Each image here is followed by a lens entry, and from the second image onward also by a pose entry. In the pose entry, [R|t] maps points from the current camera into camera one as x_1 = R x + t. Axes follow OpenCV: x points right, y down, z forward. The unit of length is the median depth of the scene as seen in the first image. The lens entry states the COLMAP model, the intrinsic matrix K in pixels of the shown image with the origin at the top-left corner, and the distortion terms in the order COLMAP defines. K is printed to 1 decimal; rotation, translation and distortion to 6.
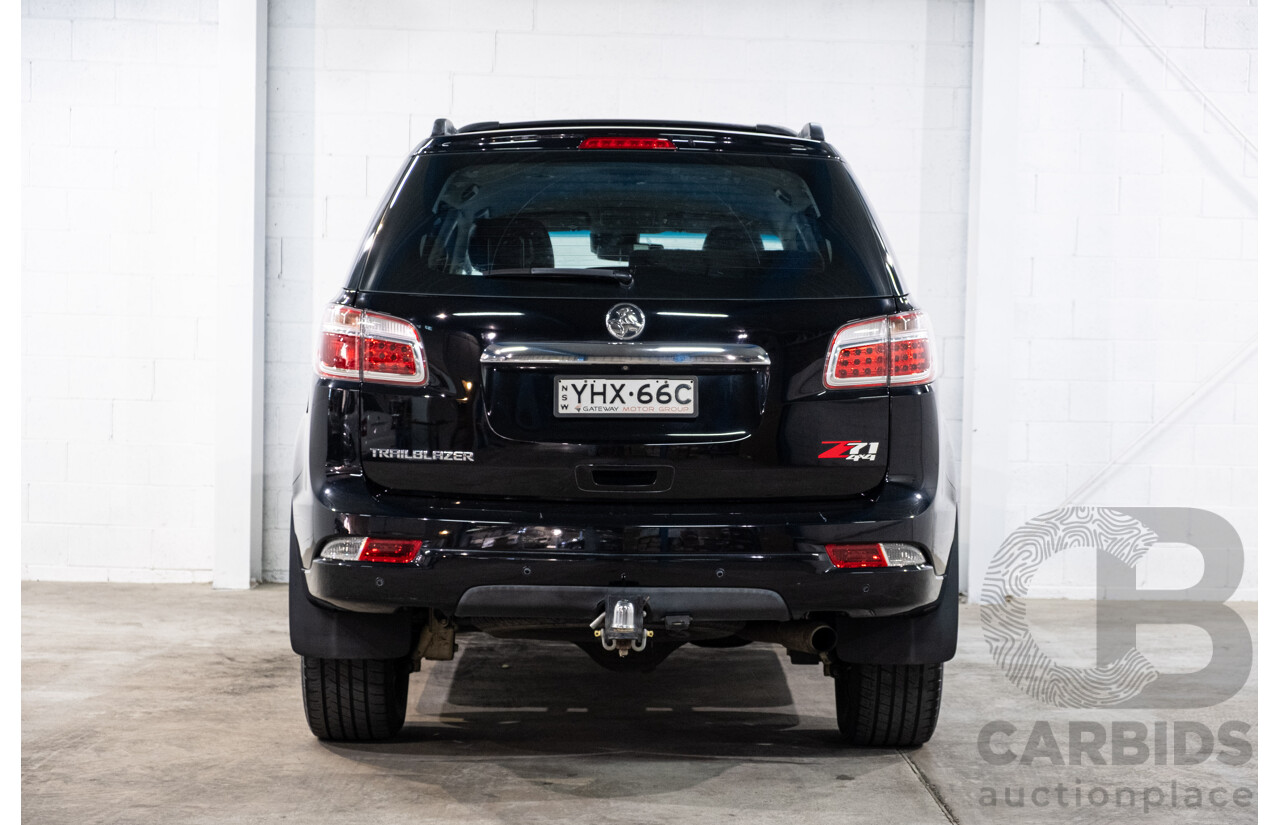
lens RADIAL K [[2491.5, 0, 646.7], [0, 2491.5, 479.8], [0, 0, 1]] dist [0.094034, 0.000000]
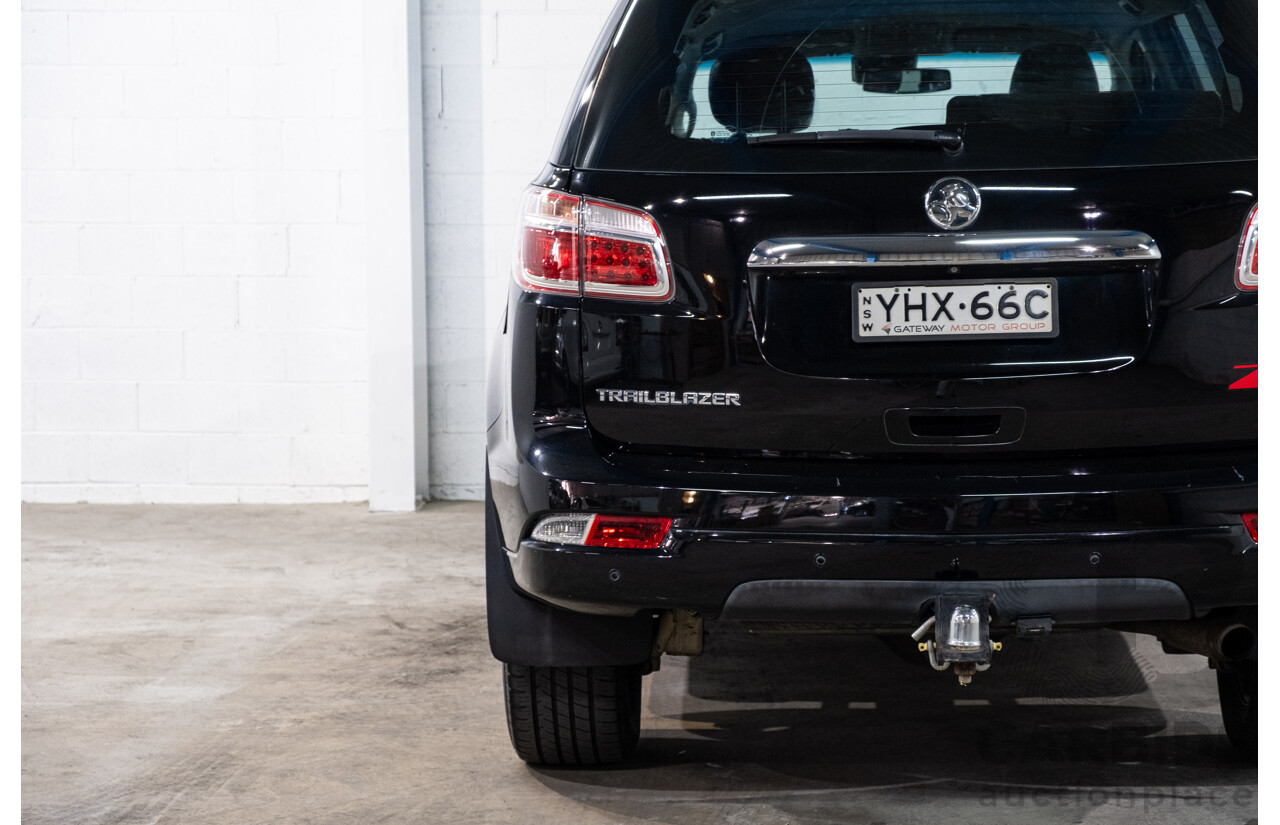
lens RADIAL K [[2798.4, 0, 691.0], [0, 2798.4, 478.7], [0, 0, 1]] dist [0.109801, 0.000000]
pose [[0.998424, -0.020241, -0.052341, -0.041866], [0.023546, 0.997716, 0.063305, -0.037388], [0.050940, -0.064437, 0.996621, 0.198017]]
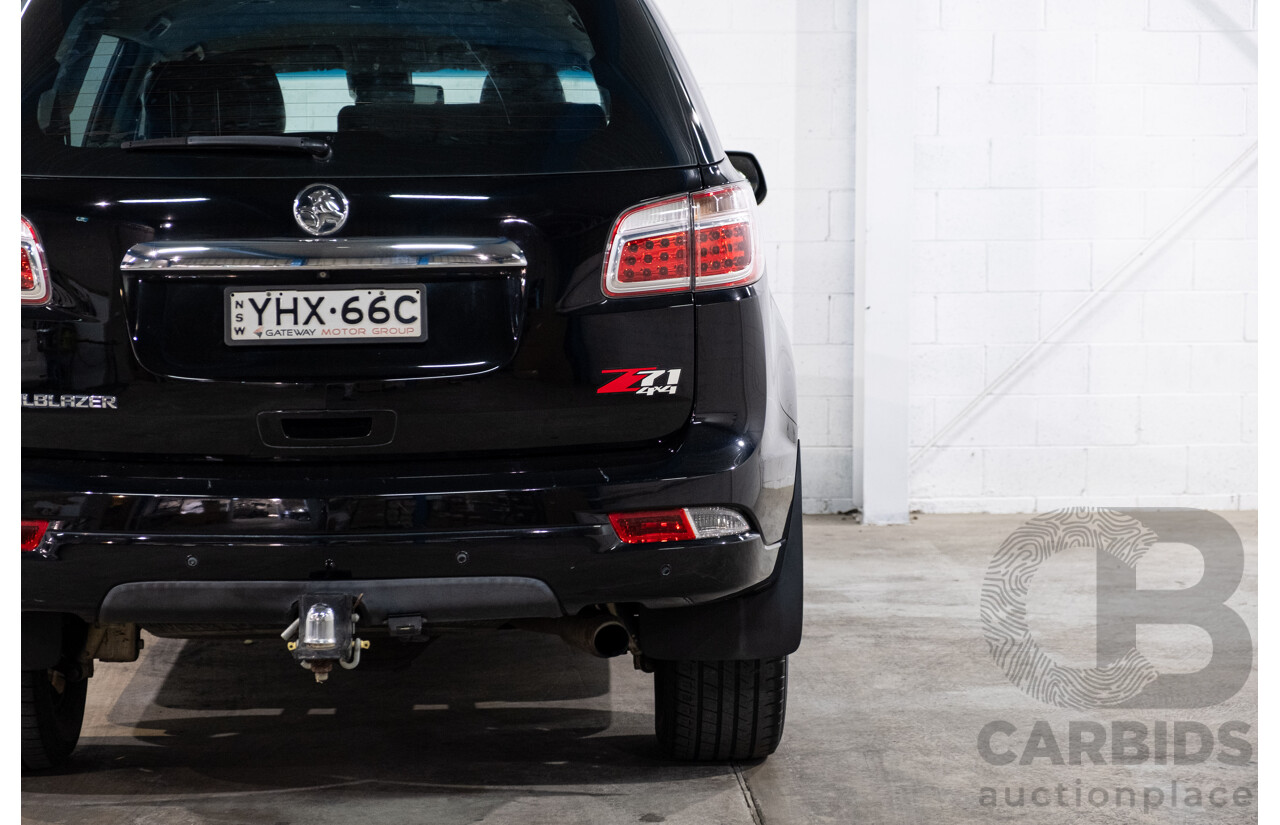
lens RADIAL K [[2798.4, 0, 621.4], [0, 2798.4, 498.7], [0, 0, 1]] dist [0.109801, 0.000000]
pose [[0.999520, -0.023704, 0.019968, 0.058826], [0.022429, 0.997833, 0.061853, -0.028175], [-0.021391, -0.061375, 0.997886, 0.185398]]
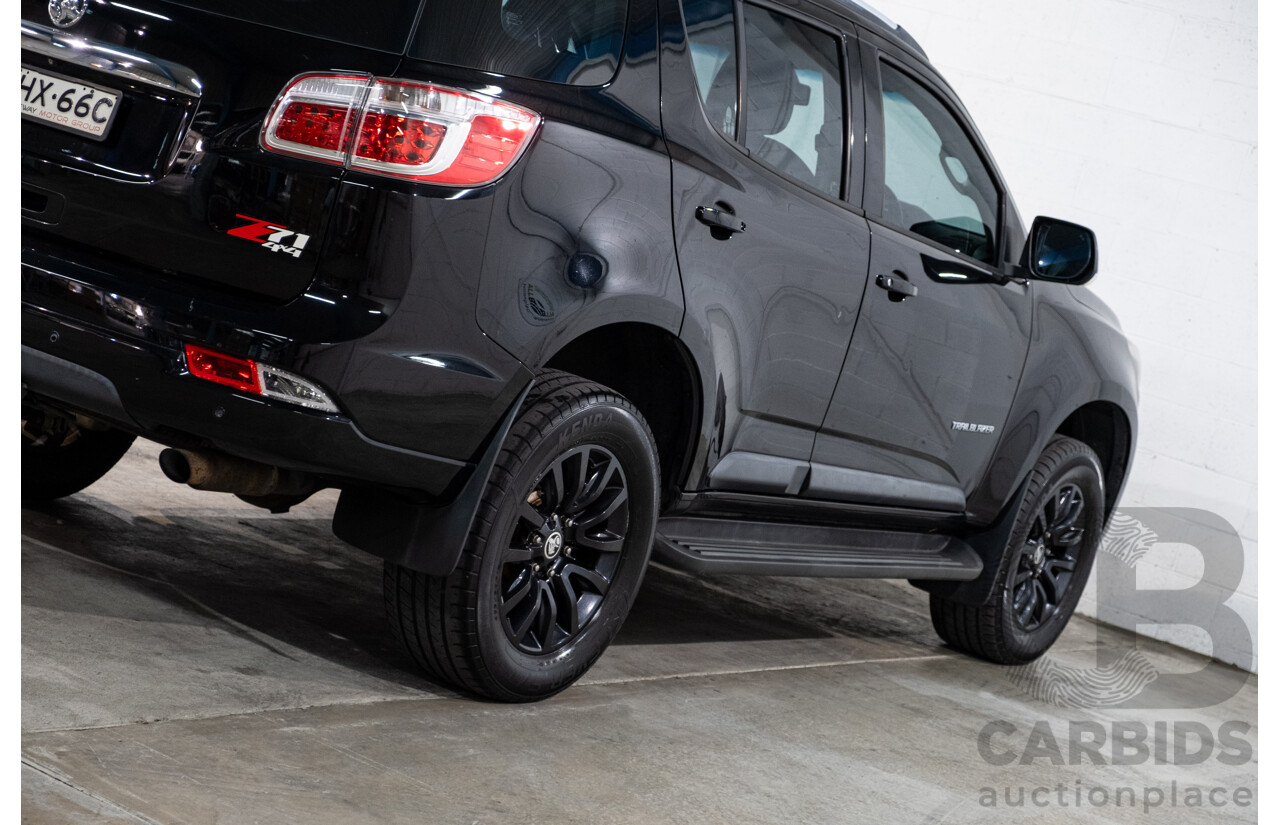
lens RADIAL K [[2619.2, 0, 603.5], [0, 2619.2, 408.9], [0, 0, 1]] dist [0.089548, 0.000000]
pose [[0.796706, 0.258863, -0.546122, 0.609396], [-0.276166, 0.959701, 0.052017, -0.030594], [0.537579, 0.109378, 0.836089, 0.398701]]
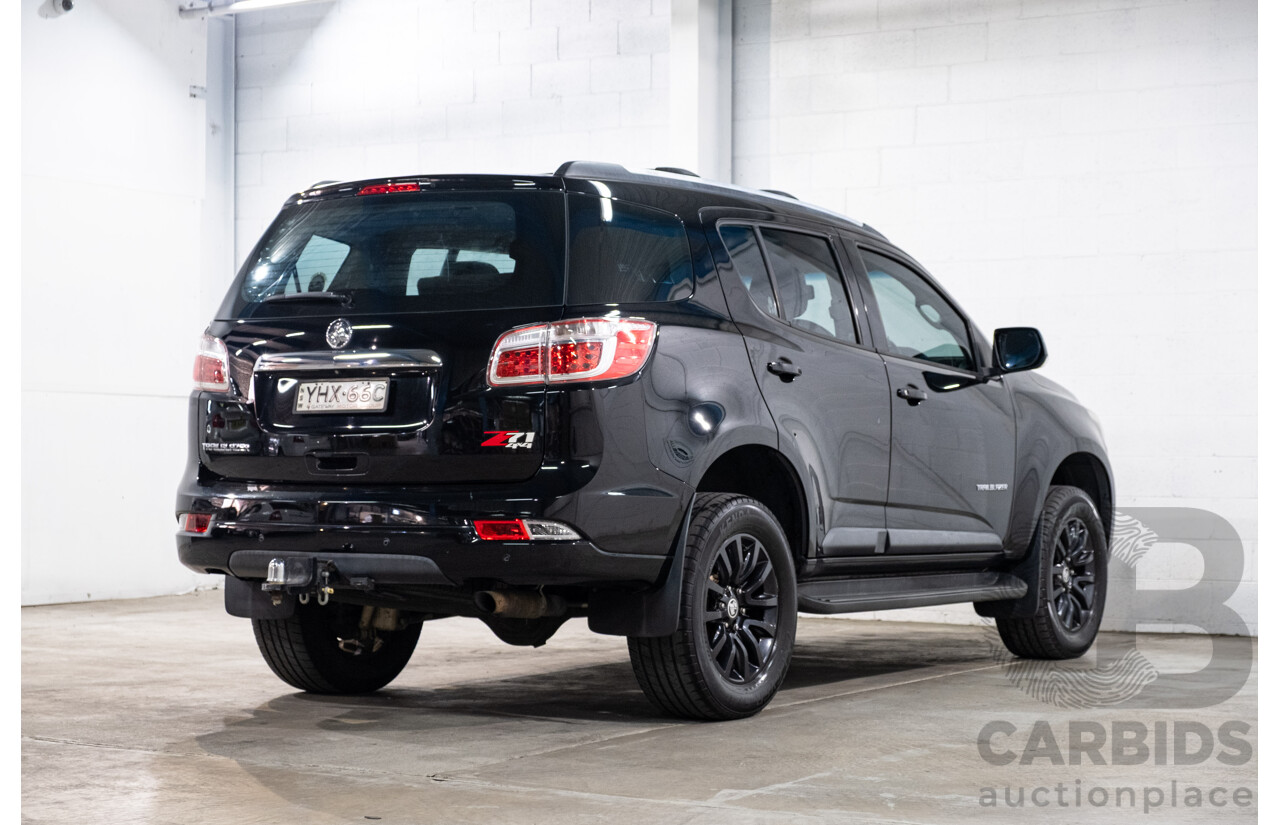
lens RADIAL K [[2501.4, 0, 644.2], [0, 2501.4, 421.0], [0, 0, 1]] dist [0.105693, 0.000000]
pose [[0.830570, -0.019253, -0.556581, 0.781128], [-0.021721, 0.997522, -0.066920, 0.056172], [0.556491, 0.067671, 0.828094, 0.074645]]
